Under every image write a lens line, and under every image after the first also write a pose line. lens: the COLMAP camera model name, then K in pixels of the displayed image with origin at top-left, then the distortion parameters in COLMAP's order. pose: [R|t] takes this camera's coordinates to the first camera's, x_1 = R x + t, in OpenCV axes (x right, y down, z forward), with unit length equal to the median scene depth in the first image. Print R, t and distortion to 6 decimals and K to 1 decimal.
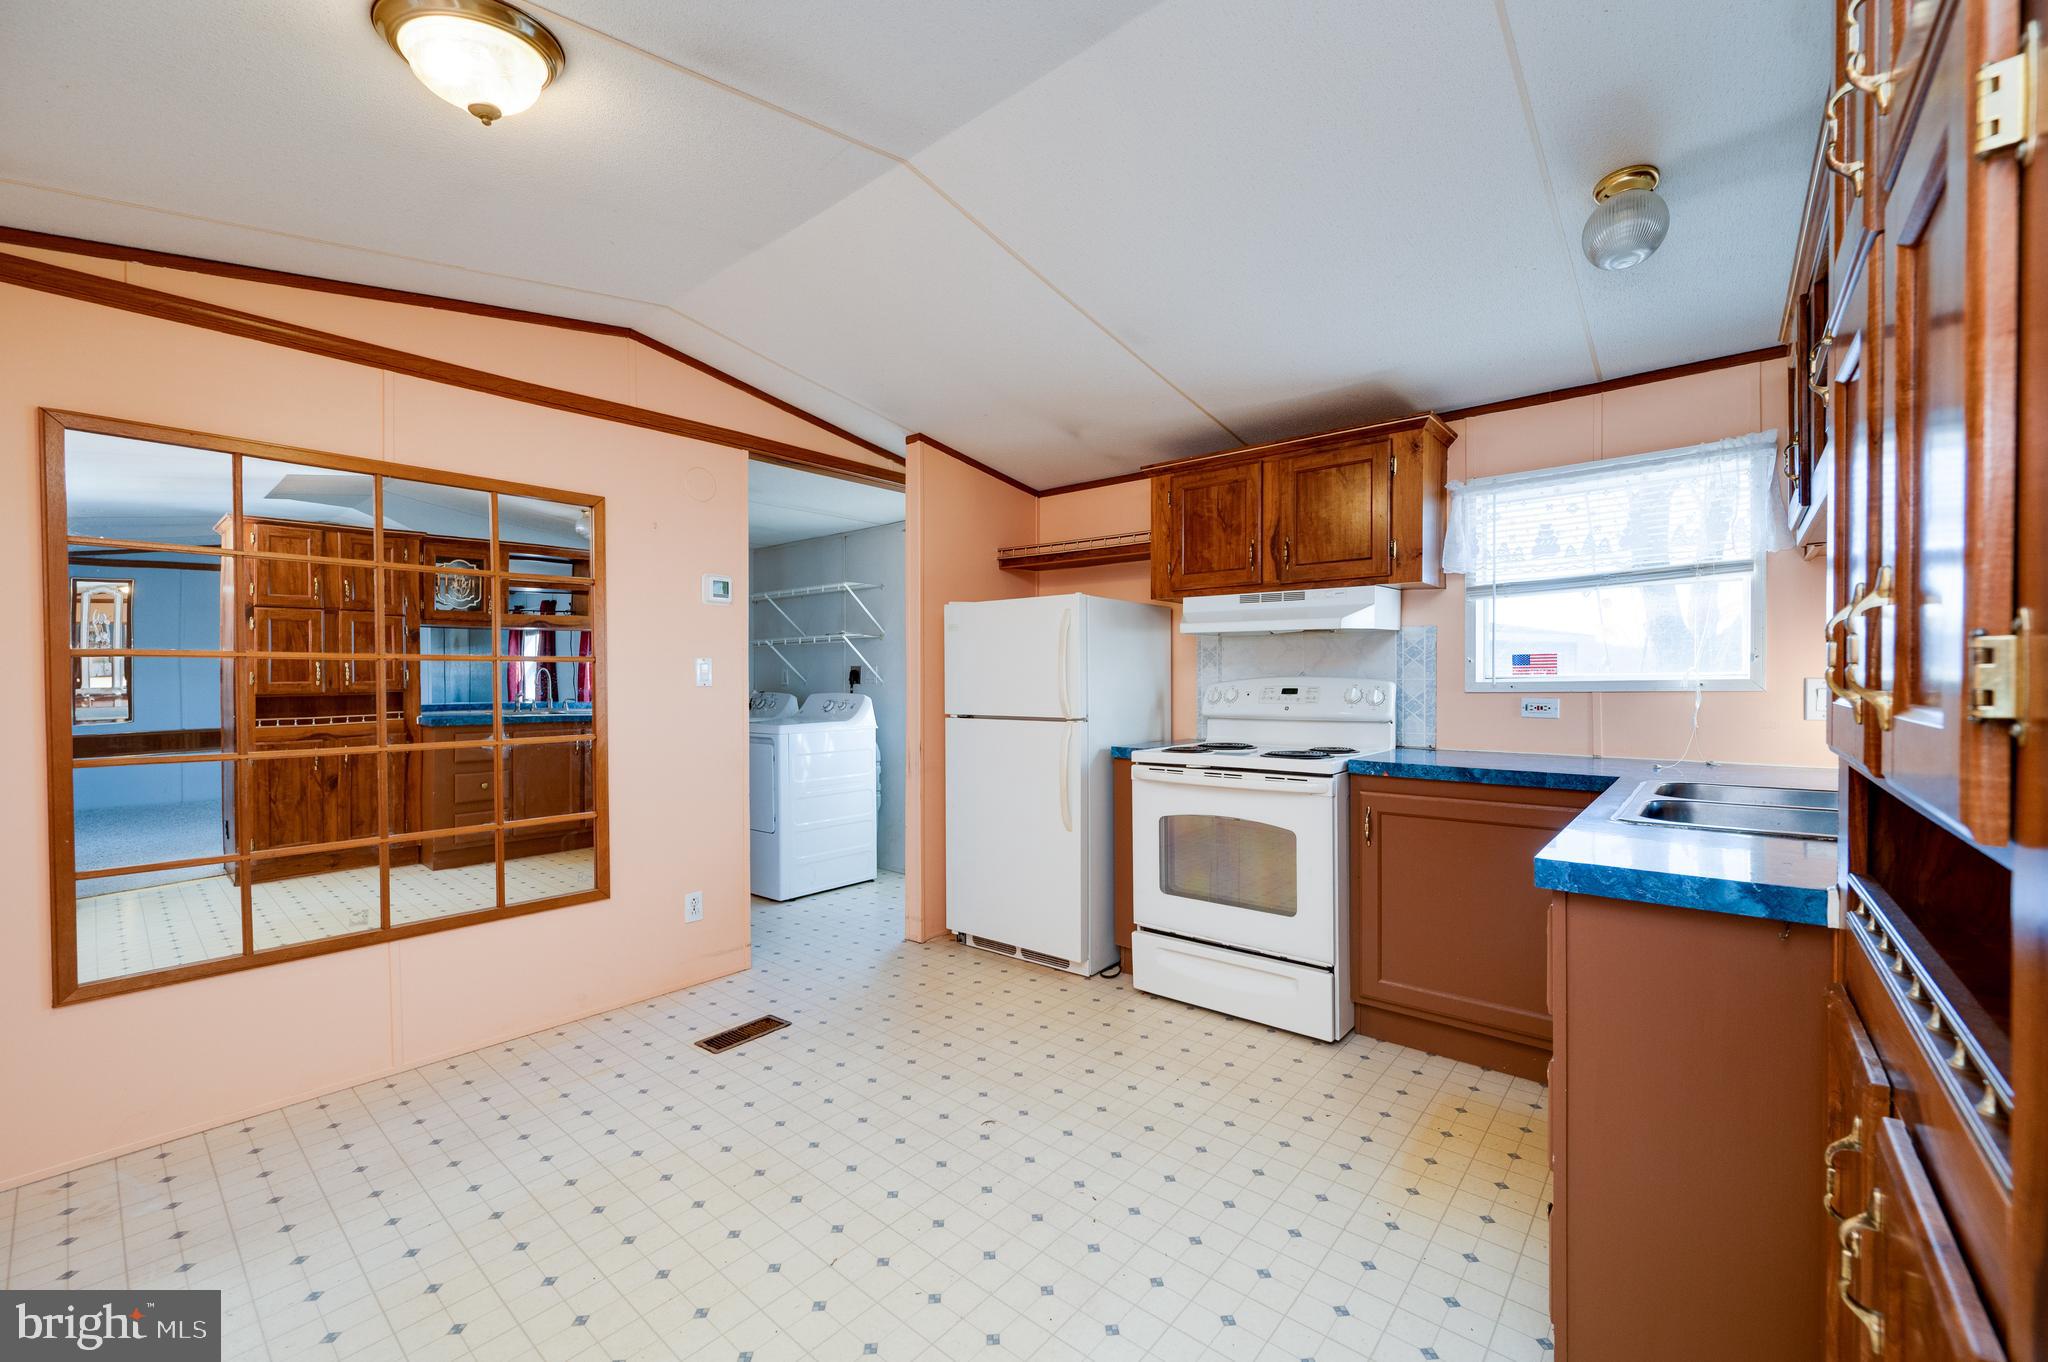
lens RADIAL K [[811.3, 0, 1014.1], [0, 811.3, 685.6], [0, 0, 1]] dist [0.000299, 0.000094]
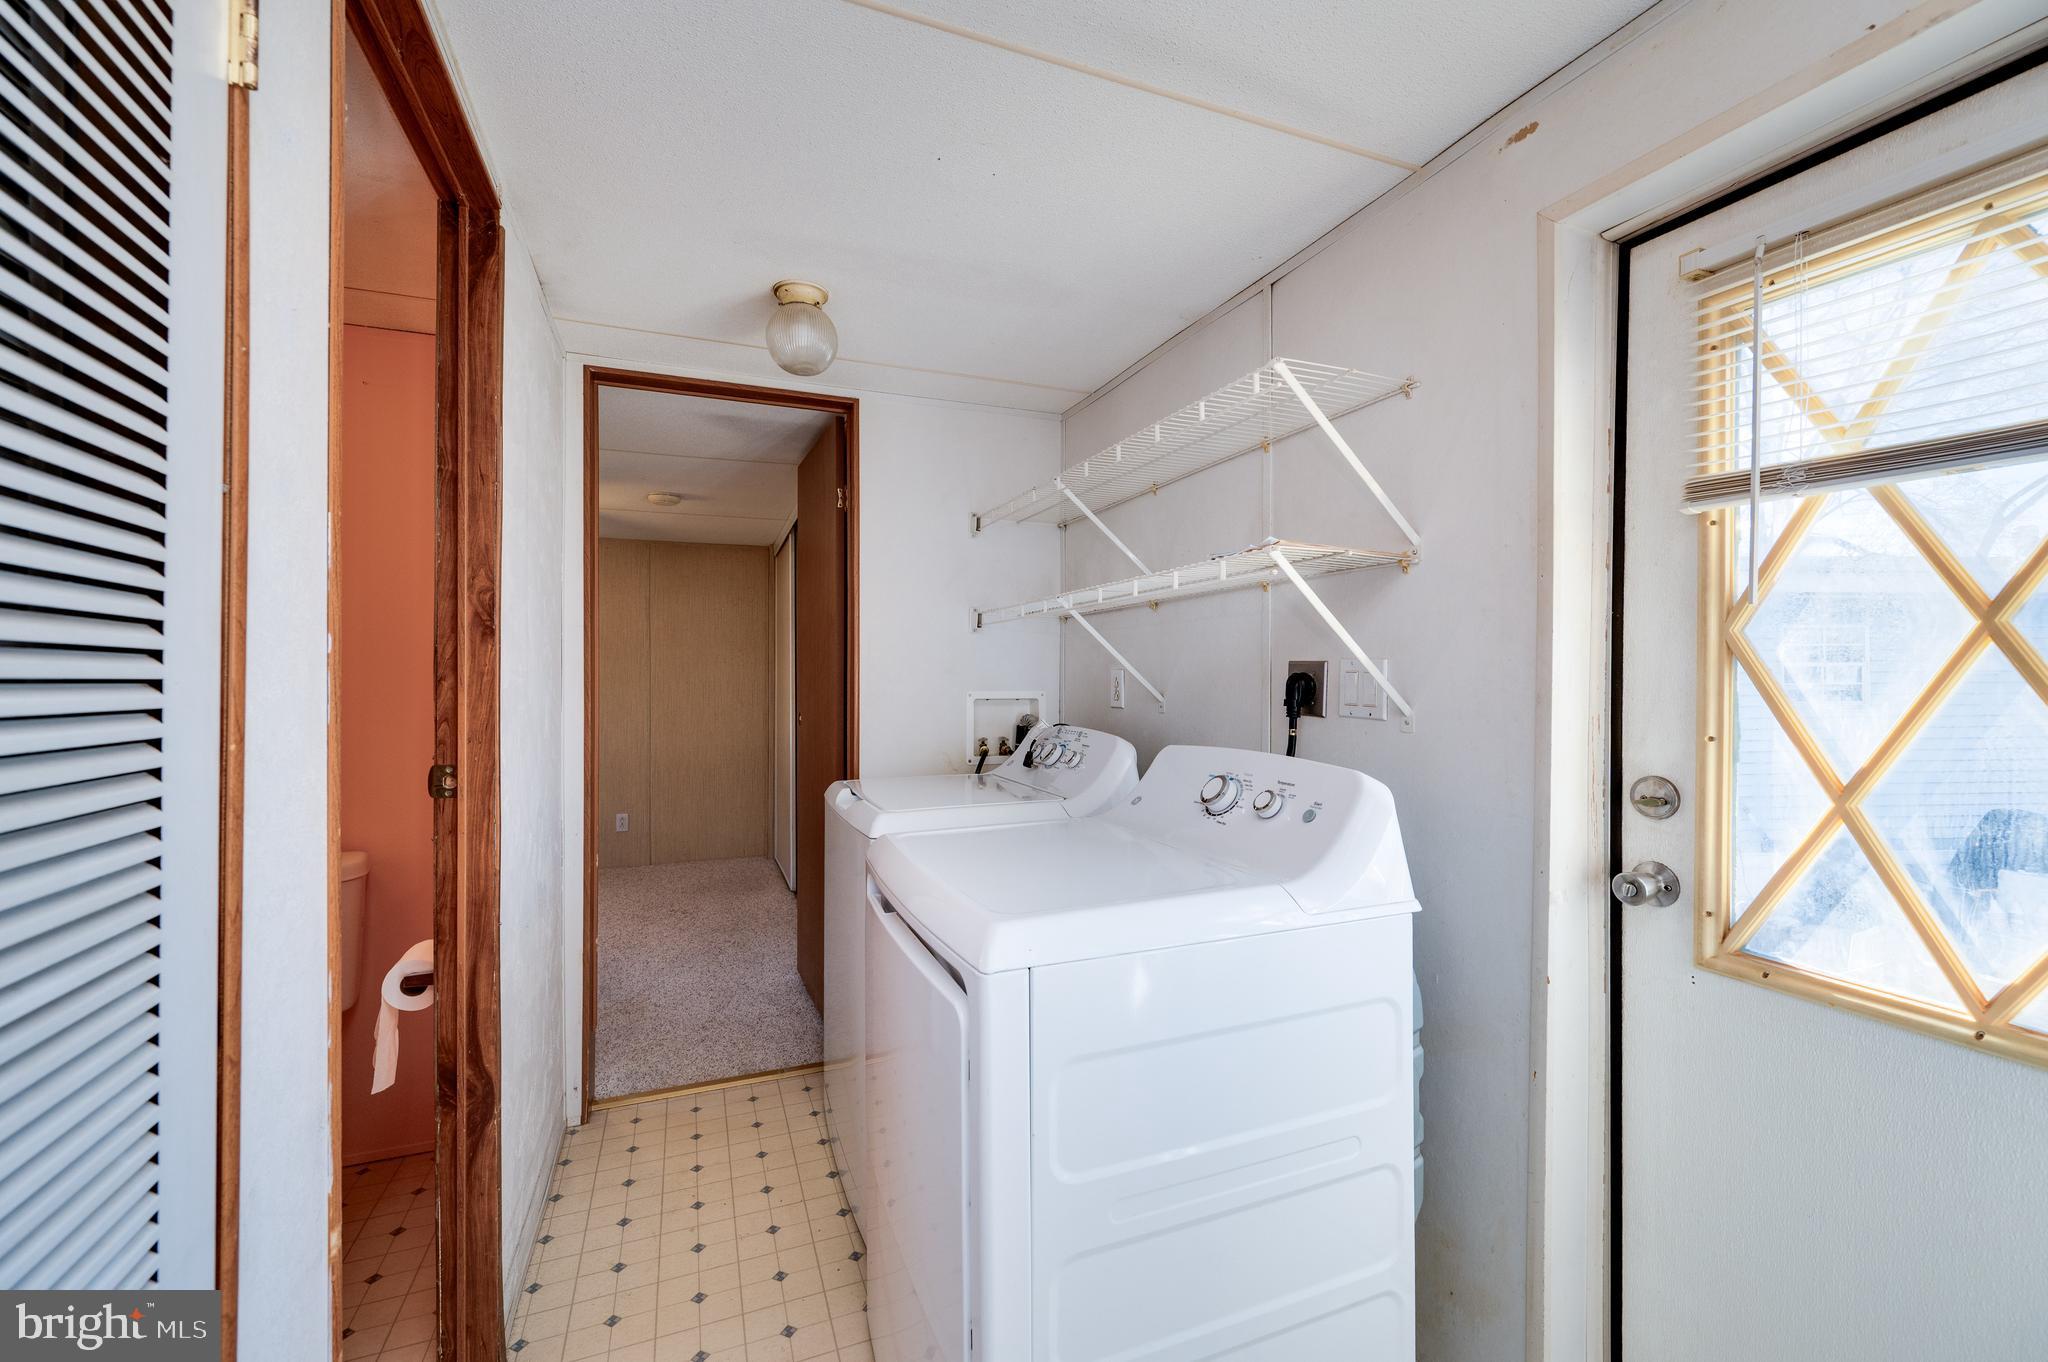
lens RADIAL K [[811.3, 0, 1014.1], [0, 811.3, 685.6], [0, 0, 1]] dist [0.000299, 0.000094]
pose [[0.889934, 0.007326, -0.456031, -0.153171], [-0.009352, 0.999954, -0.002185, -0.012310], [0.455994, 0.006209, 0.889961, 0.671633]]
